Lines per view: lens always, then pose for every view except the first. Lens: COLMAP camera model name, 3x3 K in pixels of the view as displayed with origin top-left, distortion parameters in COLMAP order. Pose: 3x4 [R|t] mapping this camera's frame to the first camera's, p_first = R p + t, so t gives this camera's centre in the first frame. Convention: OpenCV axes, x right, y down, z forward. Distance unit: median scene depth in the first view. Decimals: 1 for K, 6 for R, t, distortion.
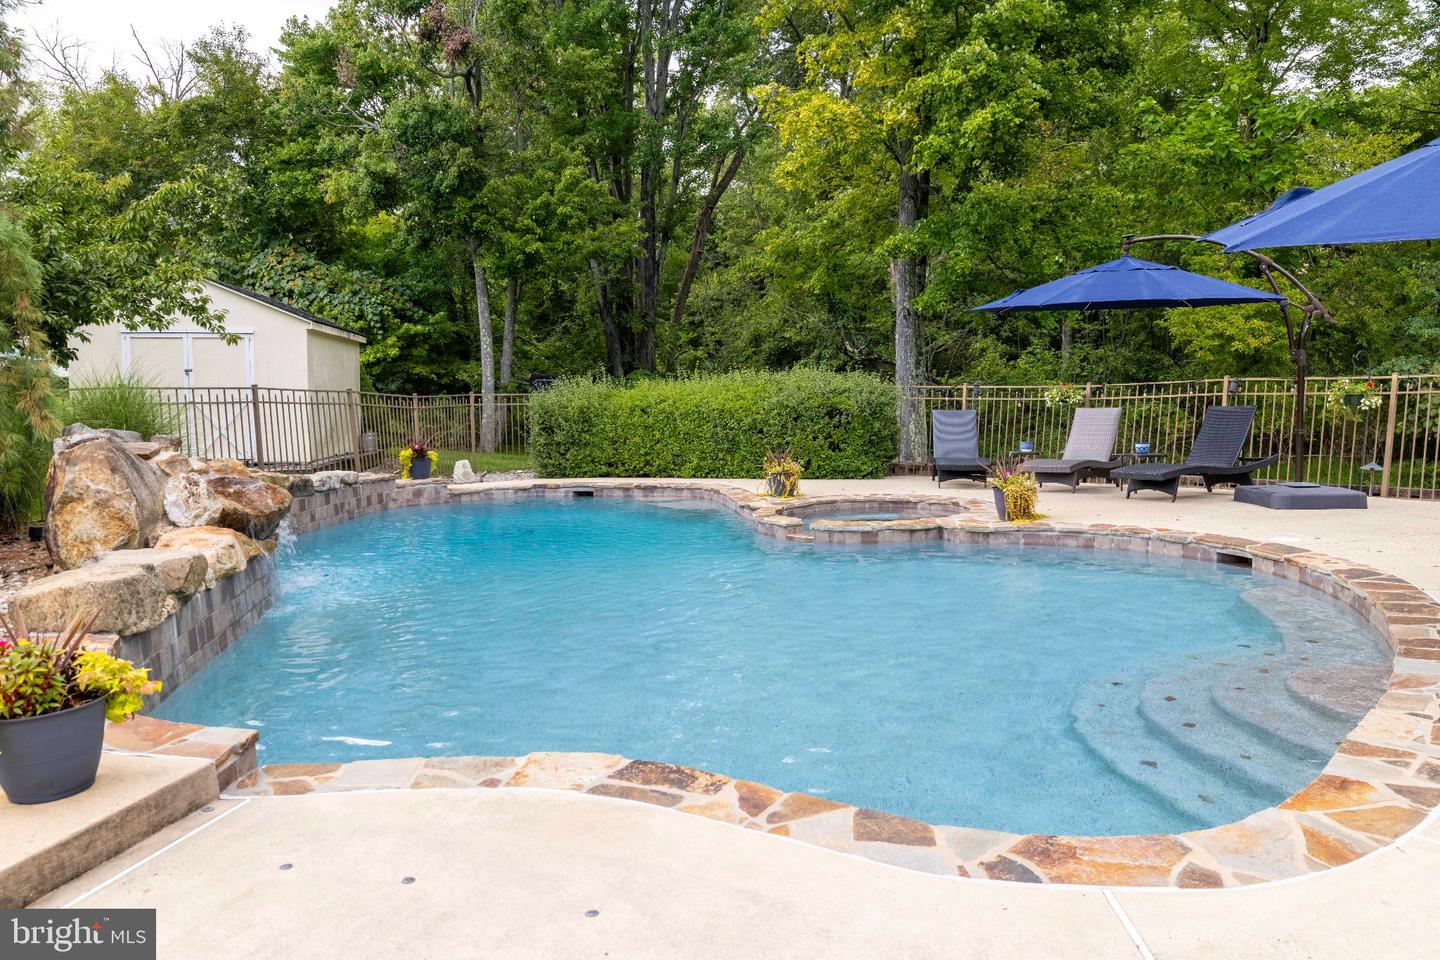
lens RADIAL K [[1042.4, 0, 726.2], [0, 1042.4, 469.8], [0, 0, 1]] dist [0.014419, -0.003149]
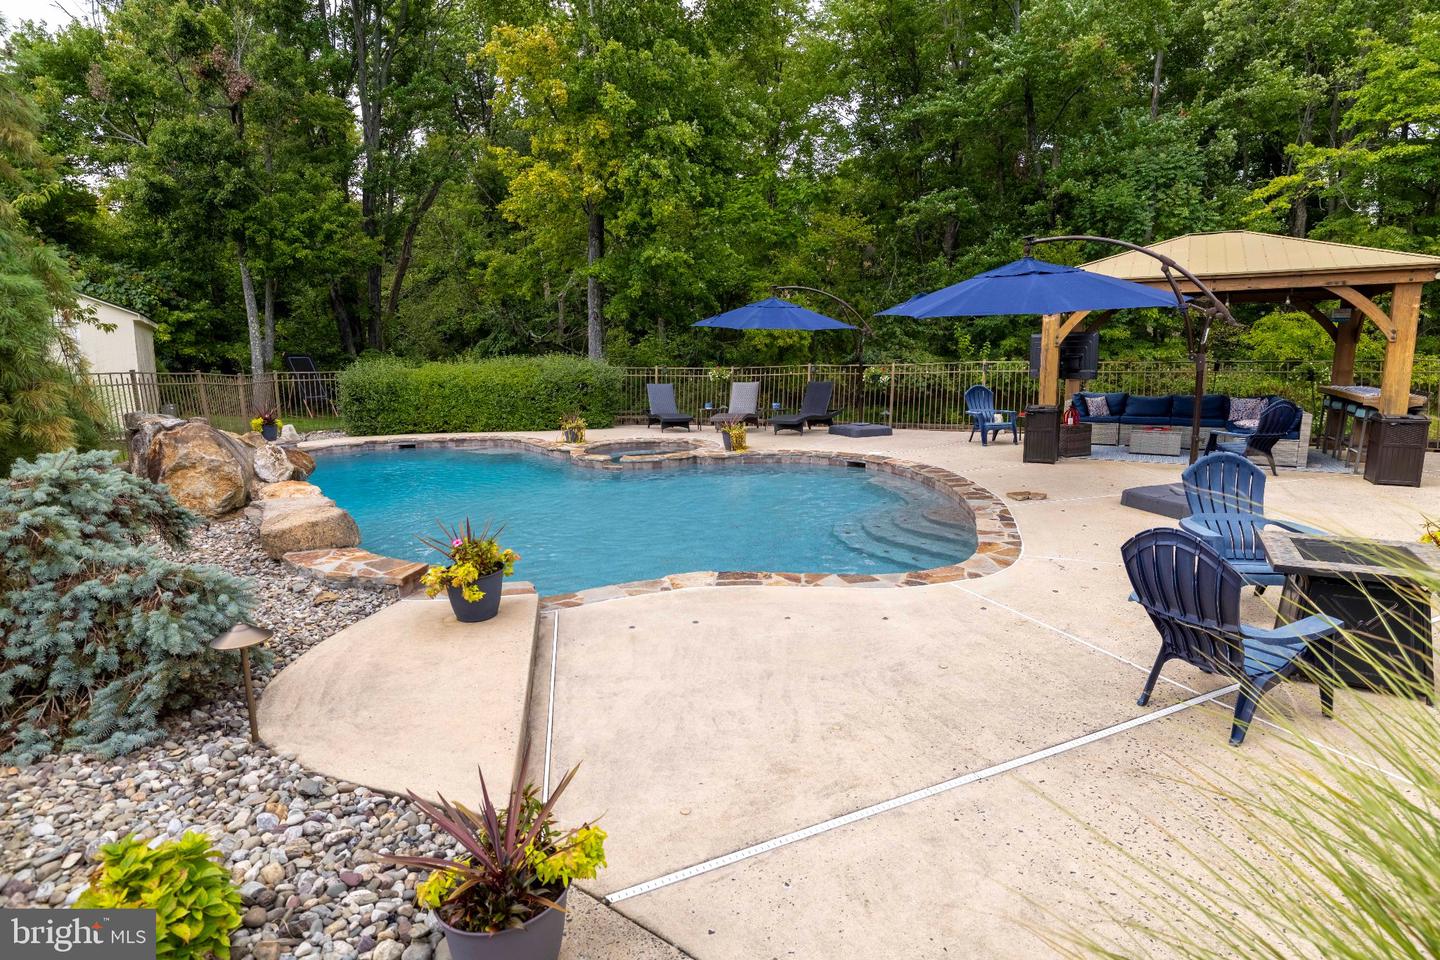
lens RADIAL K [[756.8, 0, 717.5], [0, 756.8, 493.8], [0, 0, 1]] dist [-0.003531, -0.001810]
pose [[0.903771, -0.072983, 0.421747, -0.206094], [0.029846, 0.993702, 0.108004, -0.012054], [-0.426974, -0.085023, 0.900258, -0.101058]]
